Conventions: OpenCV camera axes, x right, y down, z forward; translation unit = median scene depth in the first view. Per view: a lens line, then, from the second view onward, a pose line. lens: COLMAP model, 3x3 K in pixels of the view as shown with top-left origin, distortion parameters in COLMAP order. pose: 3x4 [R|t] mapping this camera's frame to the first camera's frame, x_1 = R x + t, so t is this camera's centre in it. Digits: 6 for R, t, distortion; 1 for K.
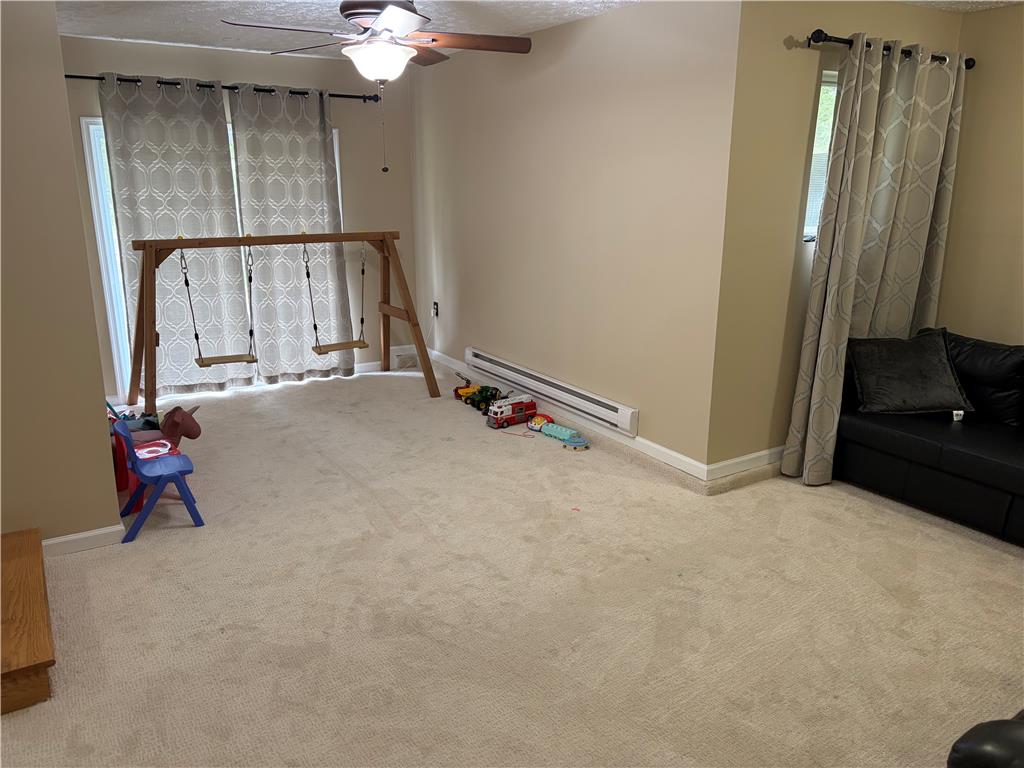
lens RADIAL K [[768.0, 0, 514.4], [0, 768.0, 382.6], [0, 0, 1]] dist [0.063219, -0.076088]
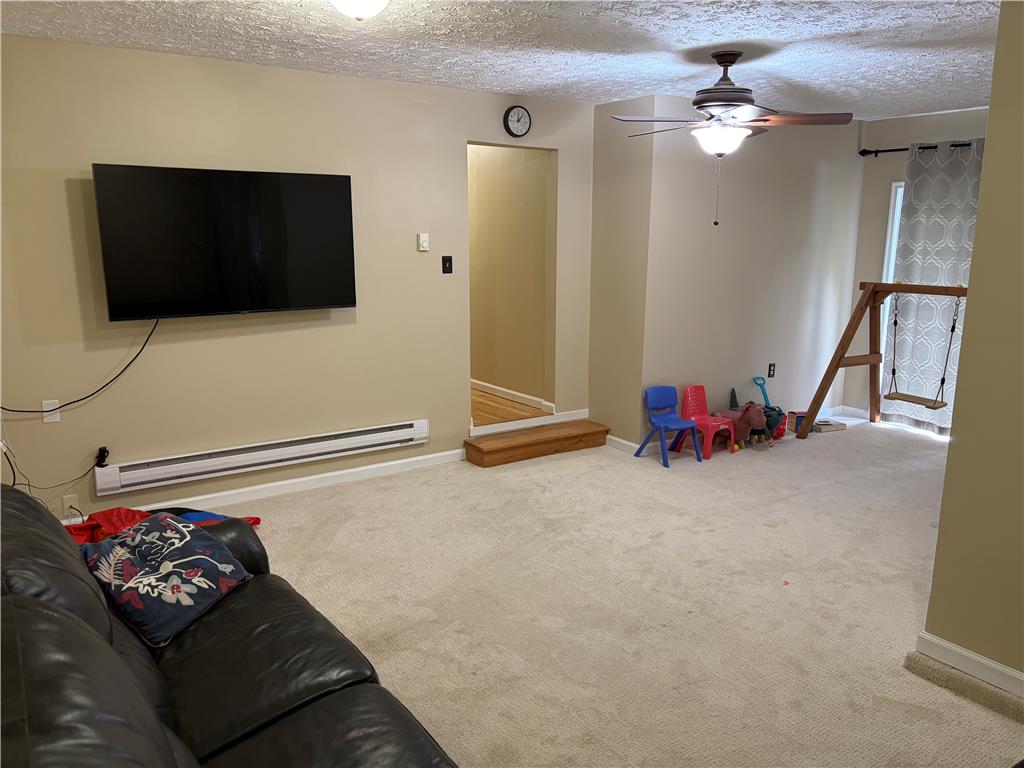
lens RADIAL K [[768.0, 0, 512.4], [0, 768.0, 385.7], [0, 0, 1]] dist [0.063219, -0.076088]
pose [[0.028871, 0.199524, -0.979468, 0.688799], [-0.260857, 0.947425, 0.185307, -0.107453], [0.964946, 0.250150, 0.079401, 0.404264]]
